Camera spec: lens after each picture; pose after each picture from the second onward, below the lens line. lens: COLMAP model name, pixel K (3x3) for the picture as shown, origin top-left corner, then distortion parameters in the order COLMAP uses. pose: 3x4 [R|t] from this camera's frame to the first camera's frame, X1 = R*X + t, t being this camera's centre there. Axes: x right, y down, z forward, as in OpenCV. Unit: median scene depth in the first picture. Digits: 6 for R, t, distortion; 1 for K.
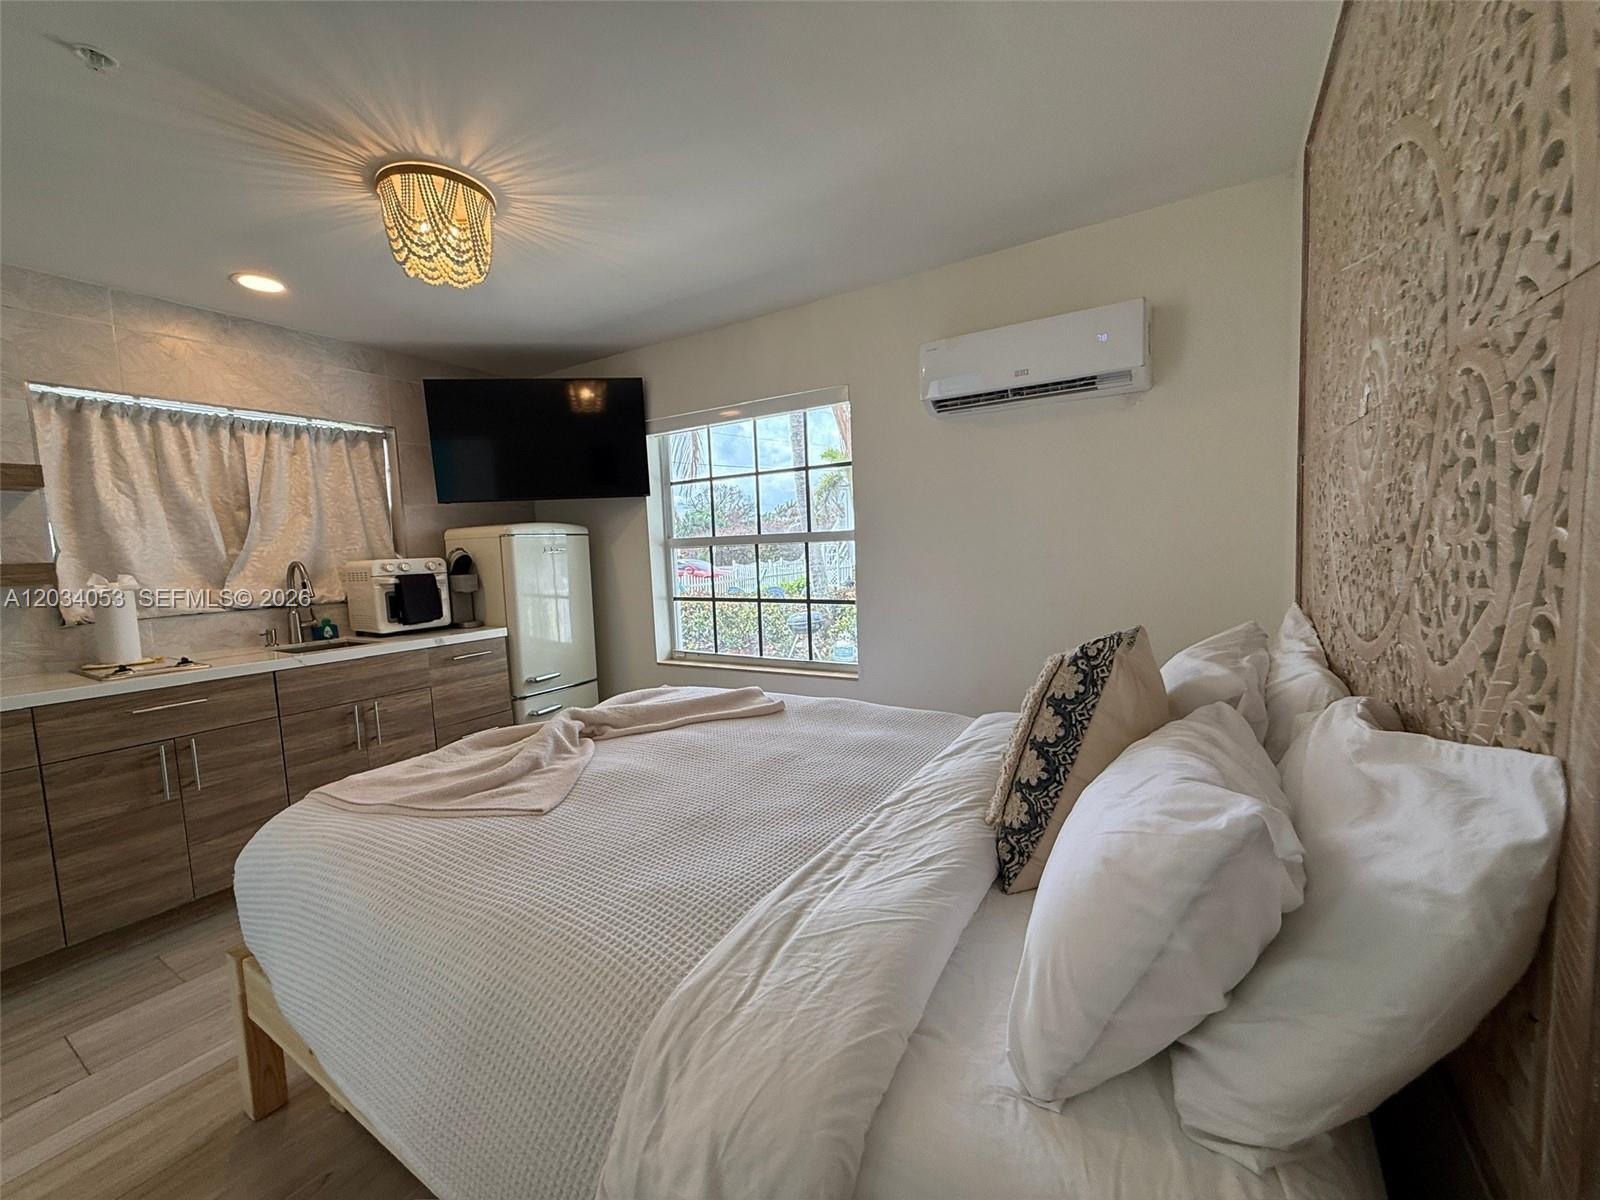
lens RADIAL K [[639.8, 0, 798.1], [0, 639.8, 600.3], [0, 0, 1]] dist [0.000486, 0.000060]
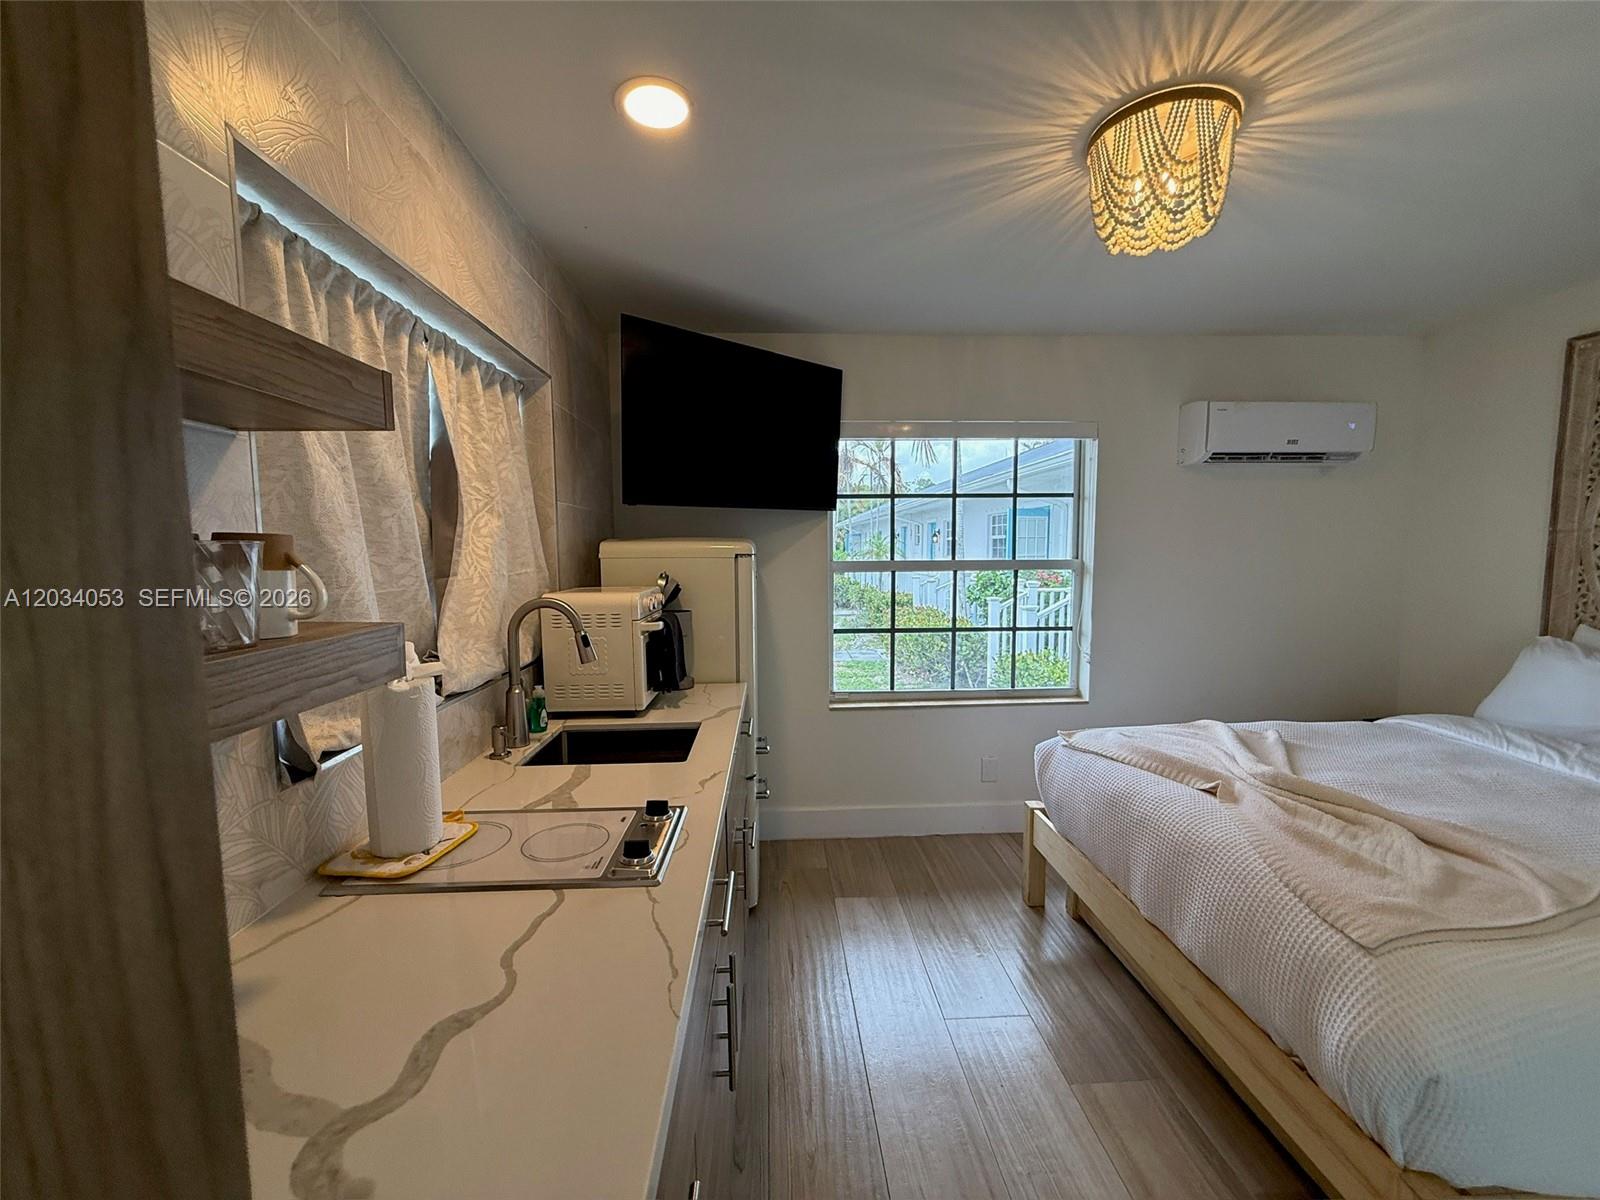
lens RADIAL K [[639.8, 0, 798.1], [0, 639.8, 600.3], [0, 0, 1]] dist [0.000486, 0.000060]
pose [[0.824681, -0.016709, 0.565352, -1.319691], [0.025163, 0.999658, -0.007161, -0.071307], [-0.565039, 0.020131, 0.824819, 0.596150]]
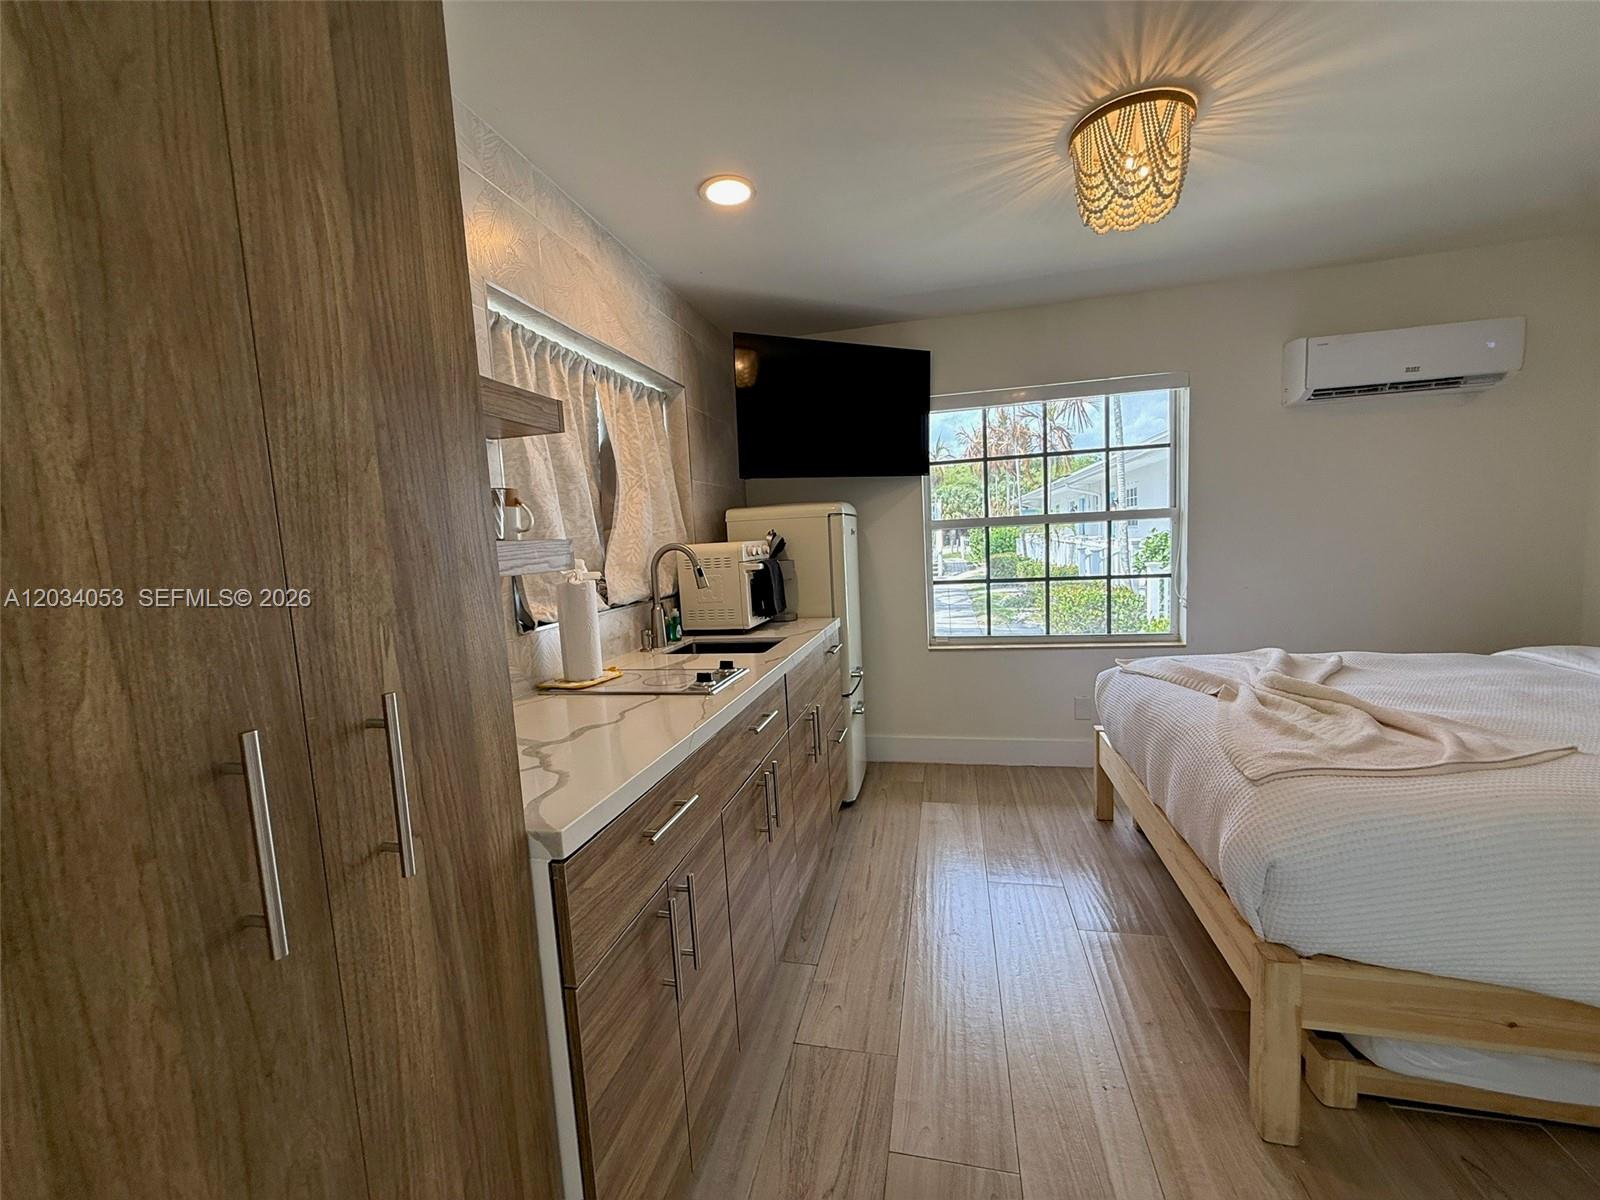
lens RADIAL K [[639.2, 0, 798.1], [0, 639.2, 600.4], [0, 0, 1]] dist [0.000667, -0.000068]
pose [[0.947453, -0.043656, 0.316901, -1.284696], [0.044065, 0.999011, 0.005881, 0.017611], [-0.316845, 0.008392, 0.948440, 0.273408]]
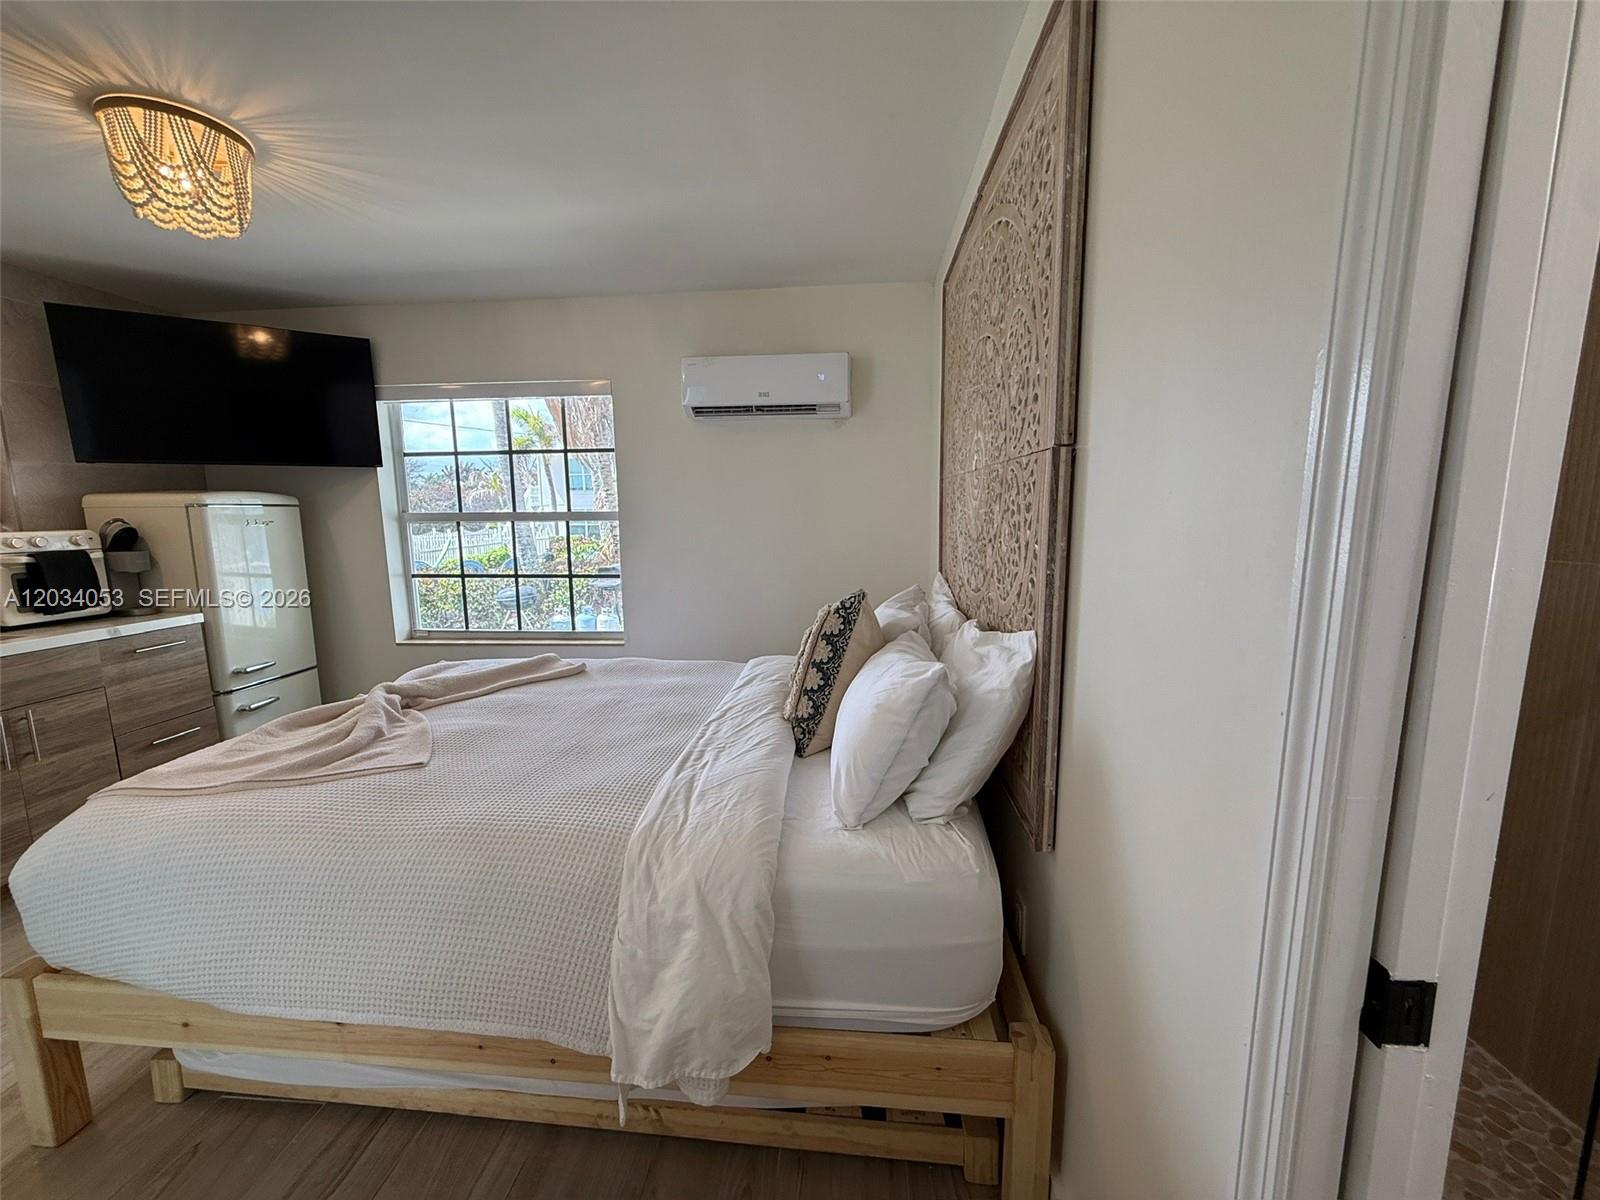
lens RADIAL K [[639.2, 0, 798.1], [0, 639.2, 600.4], [0, 0, 1]] dist [0.000667, -0.000068]
pose [[0.892582, -0.035011, 0.449524, -0.203191], [0.014983, 0.998733, 0.048035, -0.005596], [-0.450636, -0.036140, 0.891976, -0.211692]]
